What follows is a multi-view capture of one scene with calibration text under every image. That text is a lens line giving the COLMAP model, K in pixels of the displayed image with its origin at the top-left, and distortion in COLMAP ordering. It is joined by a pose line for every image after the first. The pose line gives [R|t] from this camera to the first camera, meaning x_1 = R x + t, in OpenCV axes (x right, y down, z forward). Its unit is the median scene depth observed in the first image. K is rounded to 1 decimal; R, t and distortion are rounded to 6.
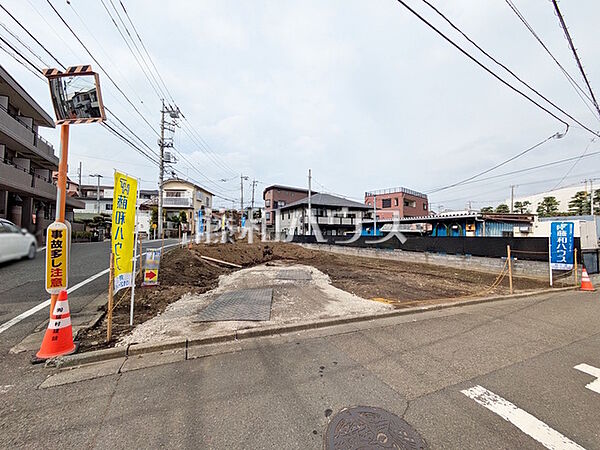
lens RADIAL K [[241.4, 0, 300.0], [0, 241.4, 225.0], [0, 0, 1]] dist [0.000044, 0.000024]
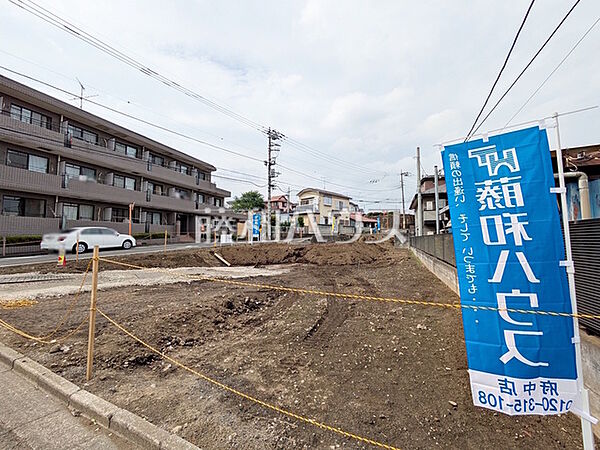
lens RADIAL K [[241.4, 0, 300.0], [0, 241.4, 225.0], [0, 0, 1]] dist [0.000044, 0.000024]
pose [[0.646354, -0.051299, -0.761311, 0.448014], [0.040817, 0.998633, -0.032637, 0.023401], [0.761945, -0.009980, 0.647565, 0.317886]]
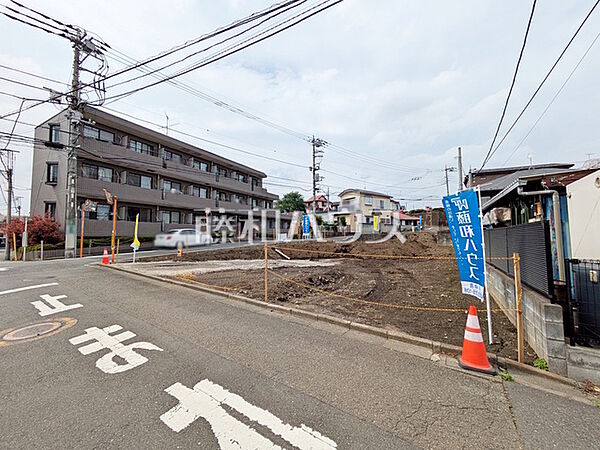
lens RADIAL K [[241.4, 0, 300.0], [0, 241.4, 225.0], [0, 0, 1]] dist [0.000044, 0.000024]
pose [[0.519496, -0.055327, -0.852680, 0.523295], [0.050919, 0.998133, -0.033742, 0.020280], [0.852954, -0.025889, 0.521343, 0.218764]]
